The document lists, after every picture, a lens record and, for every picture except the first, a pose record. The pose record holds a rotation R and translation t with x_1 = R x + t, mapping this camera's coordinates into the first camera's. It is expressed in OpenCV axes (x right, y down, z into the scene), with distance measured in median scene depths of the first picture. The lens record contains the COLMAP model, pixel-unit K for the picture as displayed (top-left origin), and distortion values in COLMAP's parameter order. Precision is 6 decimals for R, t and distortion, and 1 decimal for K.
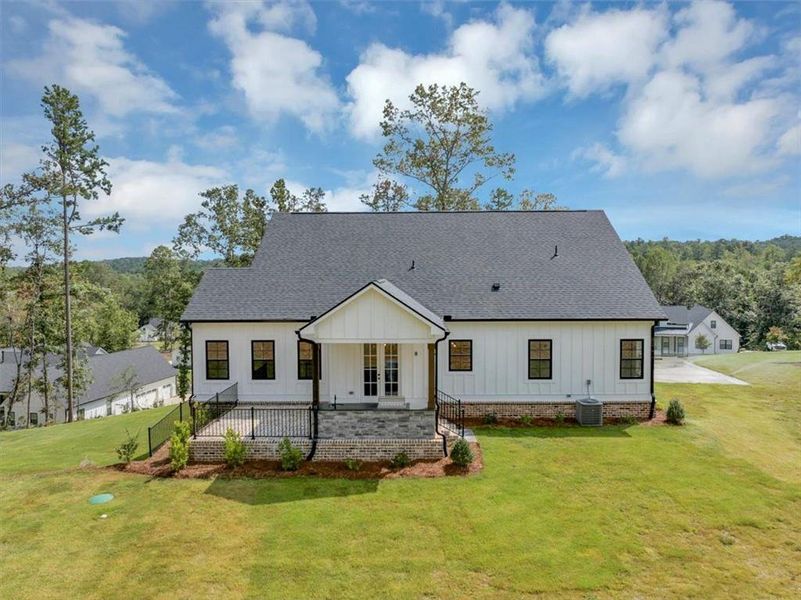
lens RADIAL K [[565.9, 0, 400.5], [0, 565.9, 300.0], [0, 0, 1]] dist [-0.042173, 0.001792]
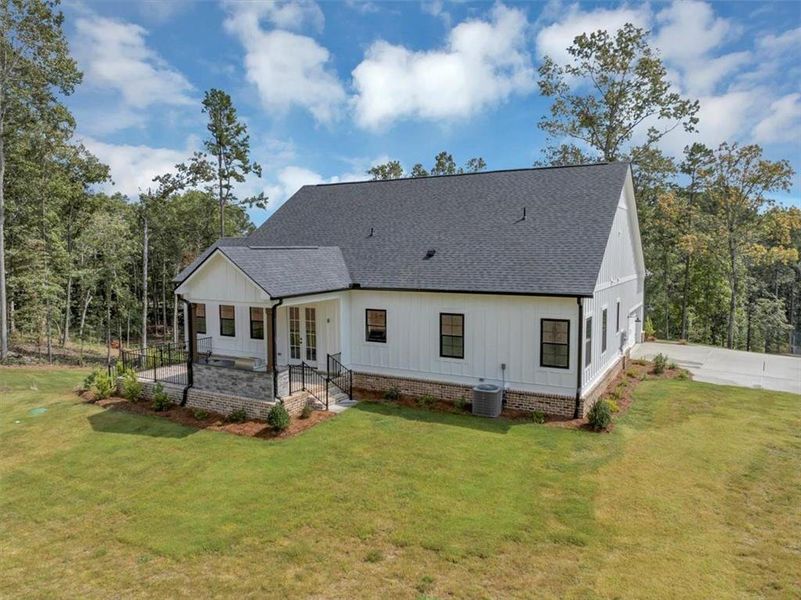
lens RADIAL K [[565.9, 0, 400.5], [0, 565.9, 300.0], [0, 0, 1]] dist [-0.042173, 0.001792]
pose [[0.882187, 0.041518, -0.469065, 0.600539], [-0.019747, 0.998491, 0.051239, 0.004420], [0.470485, -0.035940, 0.881676, 0.175260]]
